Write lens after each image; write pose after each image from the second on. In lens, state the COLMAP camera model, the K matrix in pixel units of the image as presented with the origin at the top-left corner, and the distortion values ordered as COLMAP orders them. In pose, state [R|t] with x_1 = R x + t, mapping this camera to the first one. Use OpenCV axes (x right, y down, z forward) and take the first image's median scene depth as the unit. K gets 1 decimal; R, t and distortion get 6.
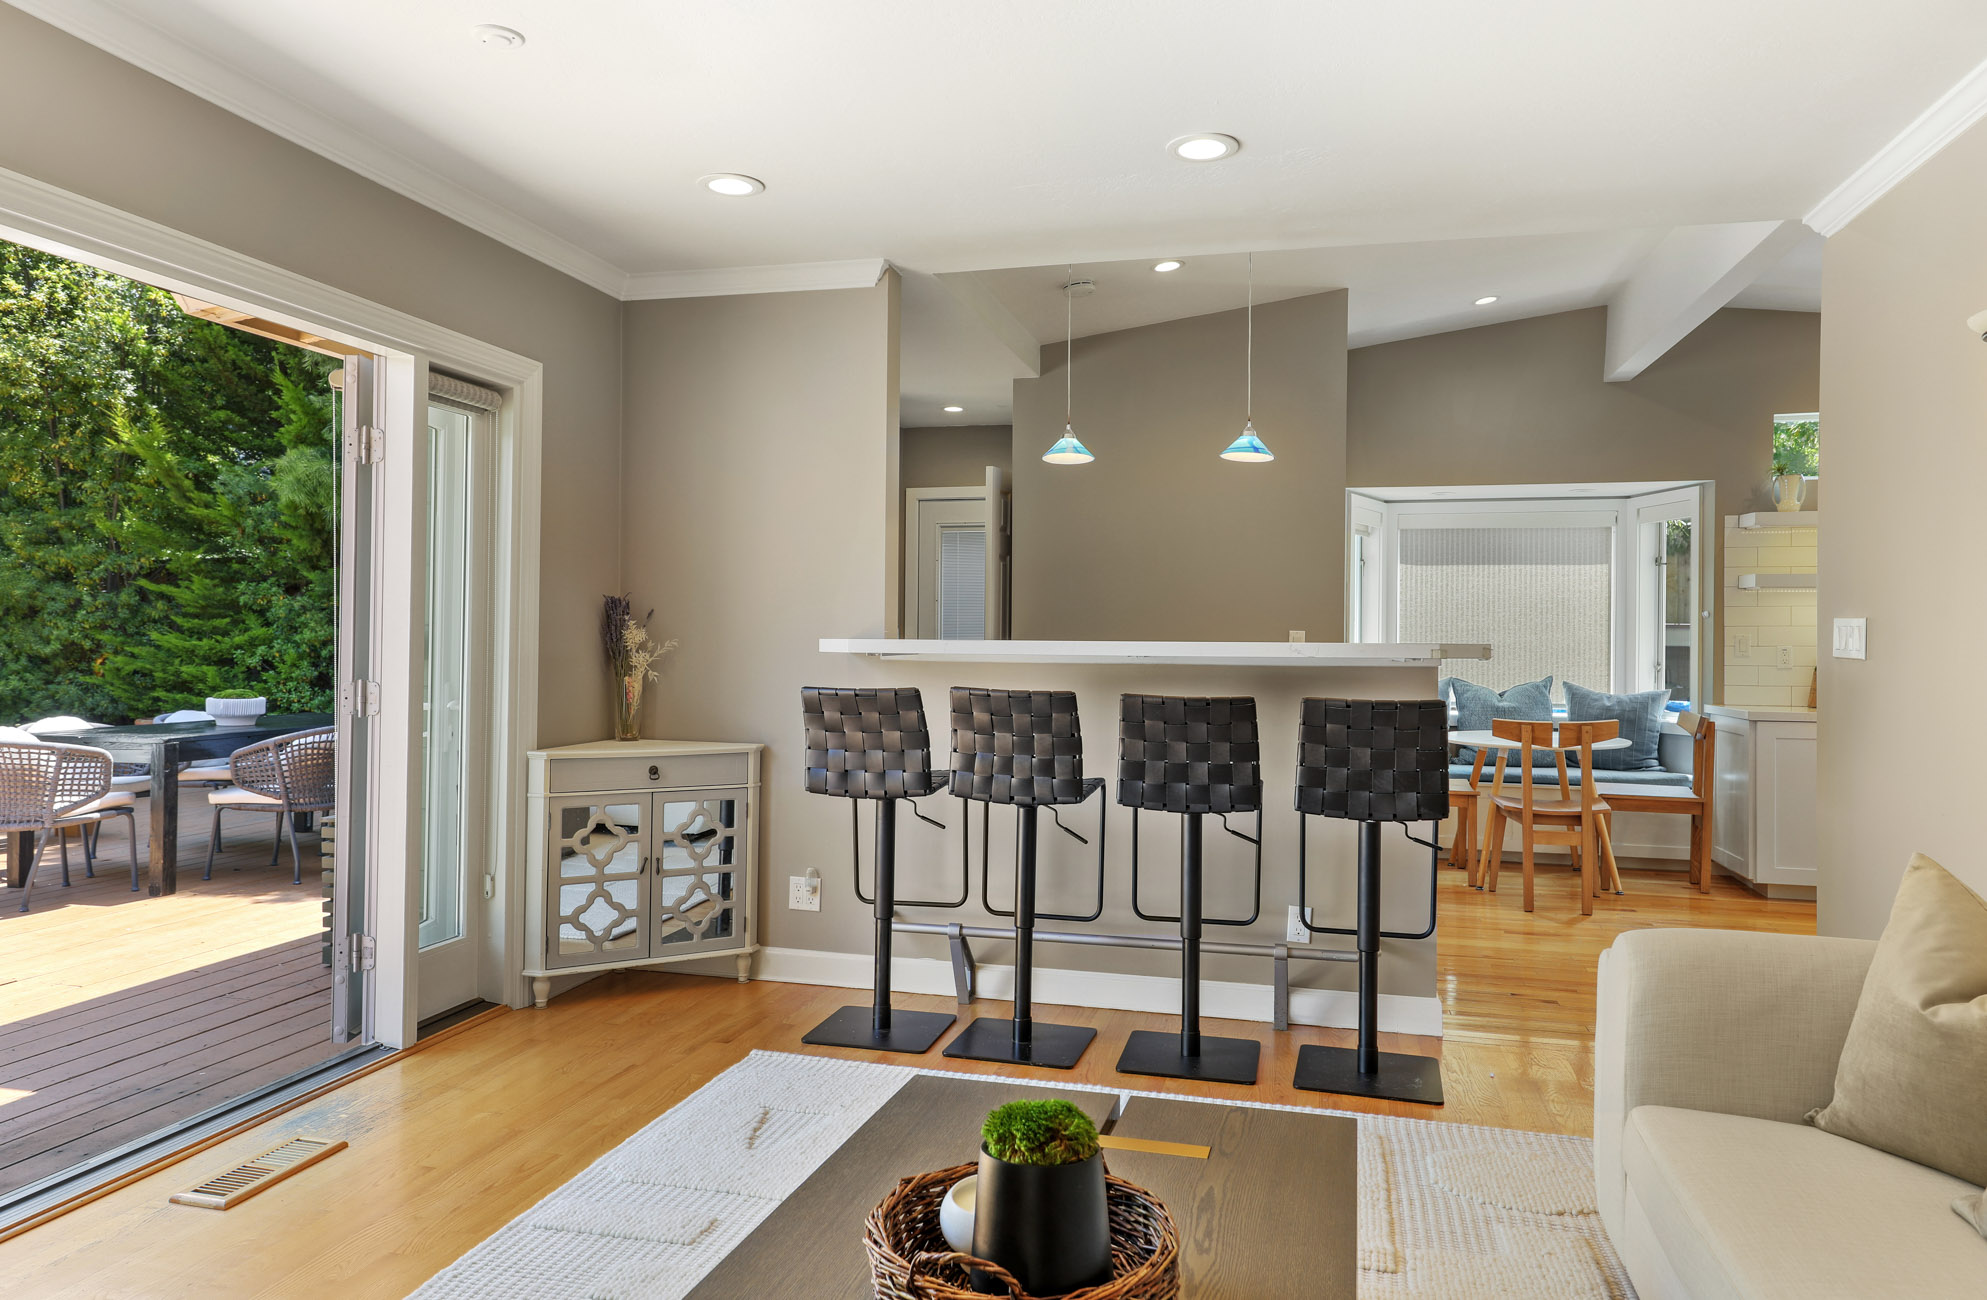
lens RADIAL K [[1277.6, 0, 993.5], [0, 1277.6, 650.0], [0, 0, 1]] dist [0.018727, 0.000549]
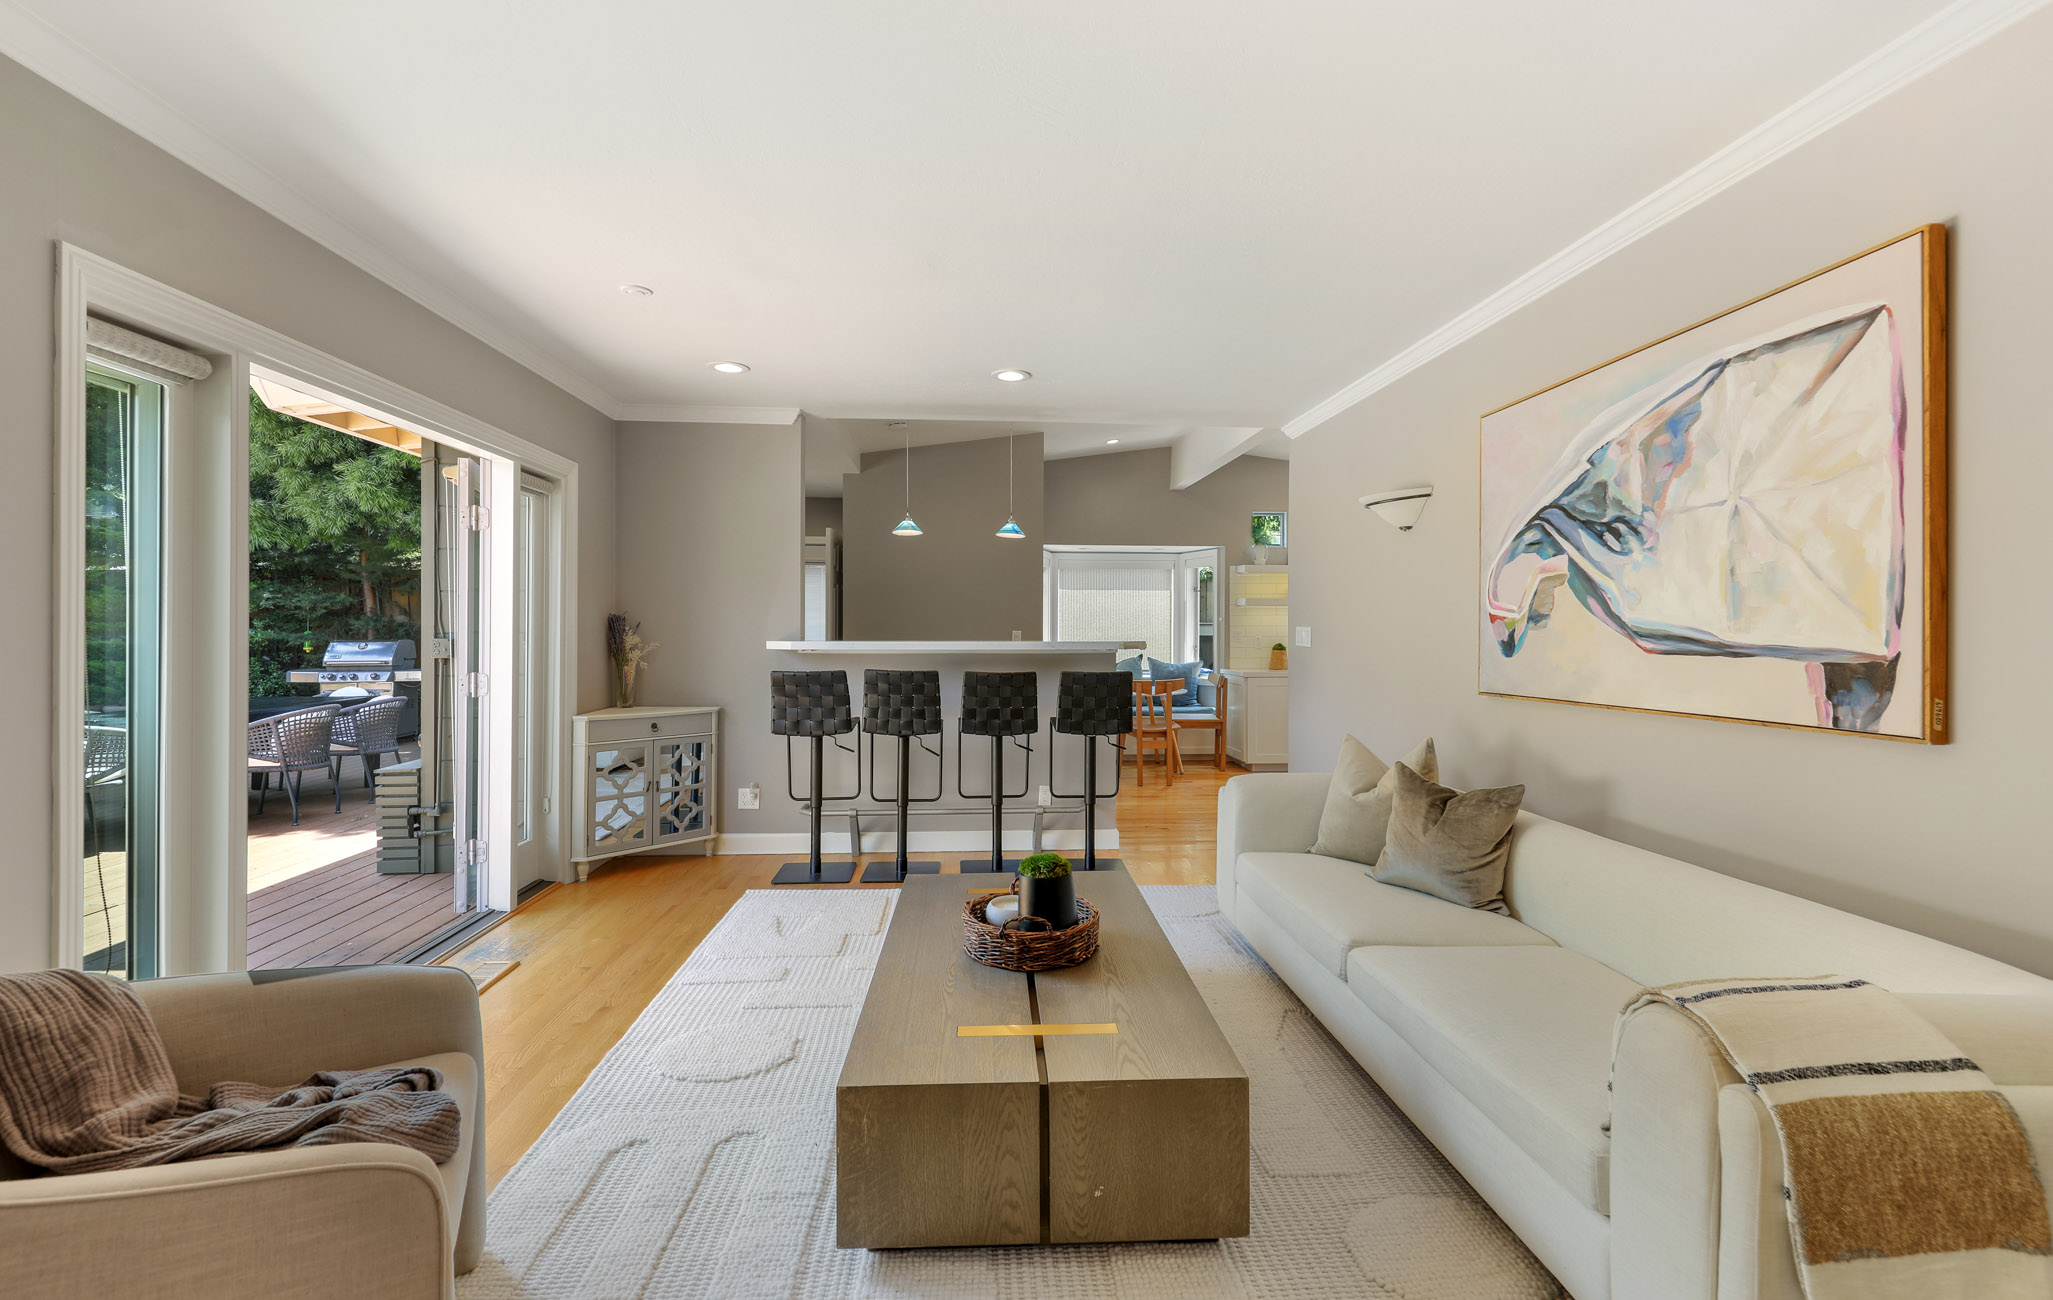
lens RADIAL K [[876.7, 0, 1026.5], [0, 876.7, 650.0], [0, 0, 1]] dist [0.022815, 0.000021]
pose [[0.949577, -0.013064, 0.313262, -0.173549], [0.007978, 0.999815, 0.017513, -0.014566], [-0.313432, -0.014131, 0.949505, -0.172338]]
